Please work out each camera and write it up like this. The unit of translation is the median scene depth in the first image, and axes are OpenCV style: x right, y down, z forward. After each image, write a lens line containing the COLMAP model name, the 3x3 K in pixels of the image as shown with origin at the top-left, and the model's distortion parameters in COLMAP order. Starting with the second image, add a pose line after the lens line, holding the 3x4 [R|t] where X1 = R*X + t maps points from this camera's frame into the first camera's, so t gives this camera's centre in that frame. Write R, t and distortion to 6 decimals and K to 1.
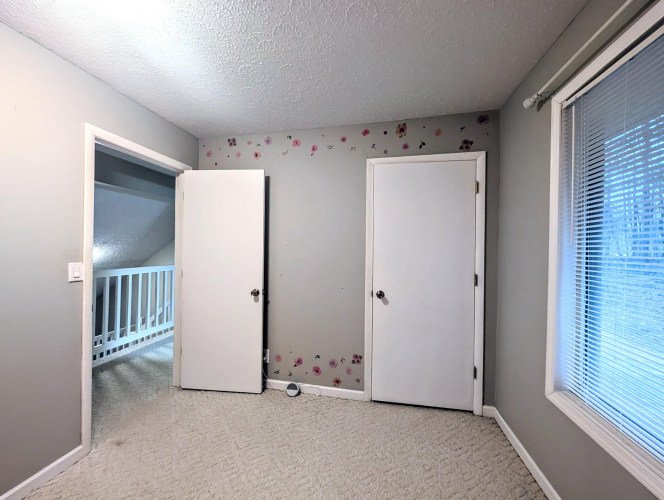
lens RADIAL K [[250.0, 0, 332.0], [0, 250.0, 250.0], [0, 0, 1]] dist [-0.000268, -0.000075]
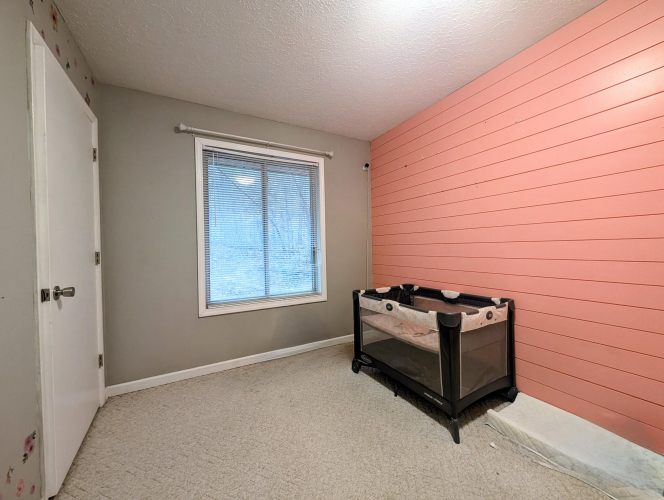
lens RADIAL K [[250.0, 0, 332.0], [0, 250.0, 250.0], [0, 0, 1]] dist [-0.000268, -0.000075]
pose [[-0.662611, -0.004697, 0.748949, -0.656116], [0.010223, 0.999830, 0.015315, 0.088054], [-0.748894, 0.017805, -0.662451, 0.965511]]
